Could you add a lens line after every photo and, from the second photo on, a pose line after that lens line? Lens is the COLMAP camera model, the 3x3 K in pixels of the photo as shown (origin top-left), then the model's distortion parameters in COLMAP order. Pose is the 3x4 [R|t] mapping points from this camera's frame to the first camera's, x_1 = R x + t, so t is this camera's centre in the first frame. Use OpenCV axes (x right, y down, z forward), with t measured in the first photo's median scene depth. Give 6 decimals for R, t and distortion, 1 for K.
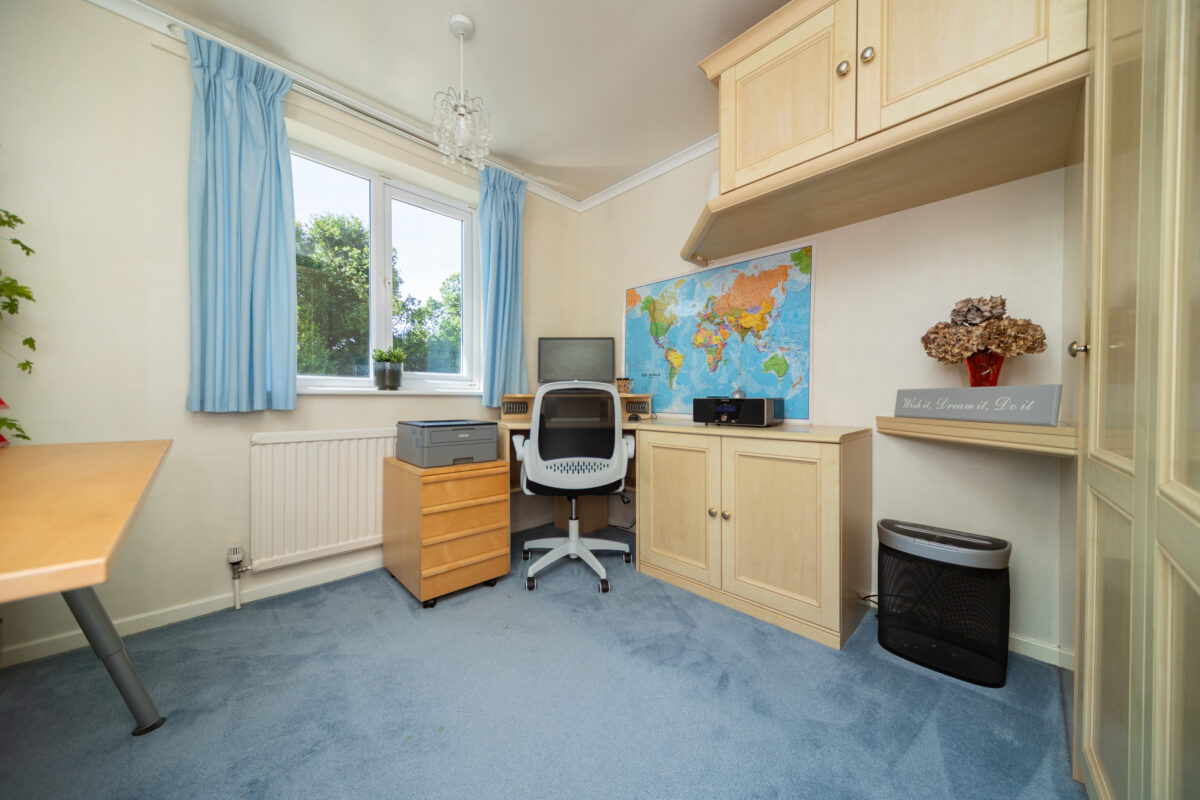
lens RADIAL K [[414.2, 0, 599.8], [0, 414.2, 401.7], [0, 0, 1]] dist [0.001961, 0.000049]
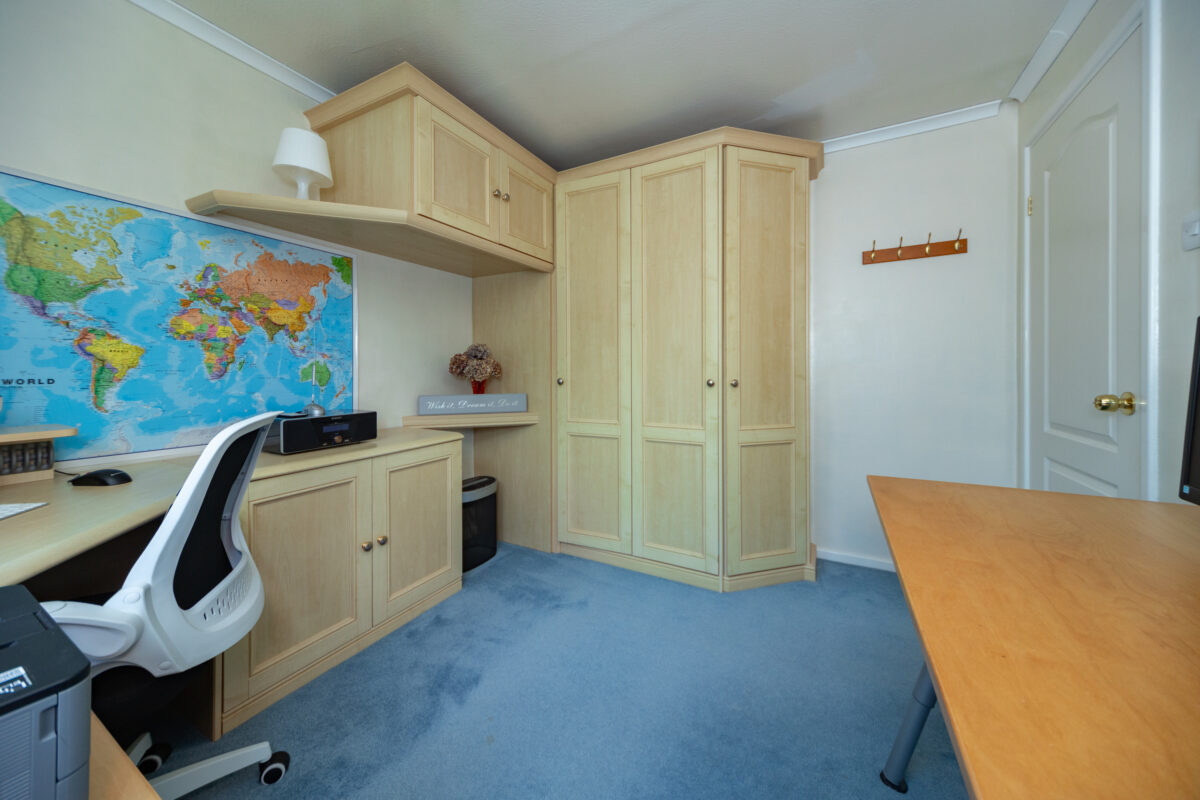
lens RADIAL K [[414.2, 0, 609.9], [0, 414.2, 369.2], [0, 0, 1]] dist [0.001961, 0.000049]
pose [[-0.313299, -0.001874, 0.949653, -0.594592], [0.006905, 0.999967, 0.004251, -0.090327], [-0.949629, 0.007889, -0.313276, 0.640779]]
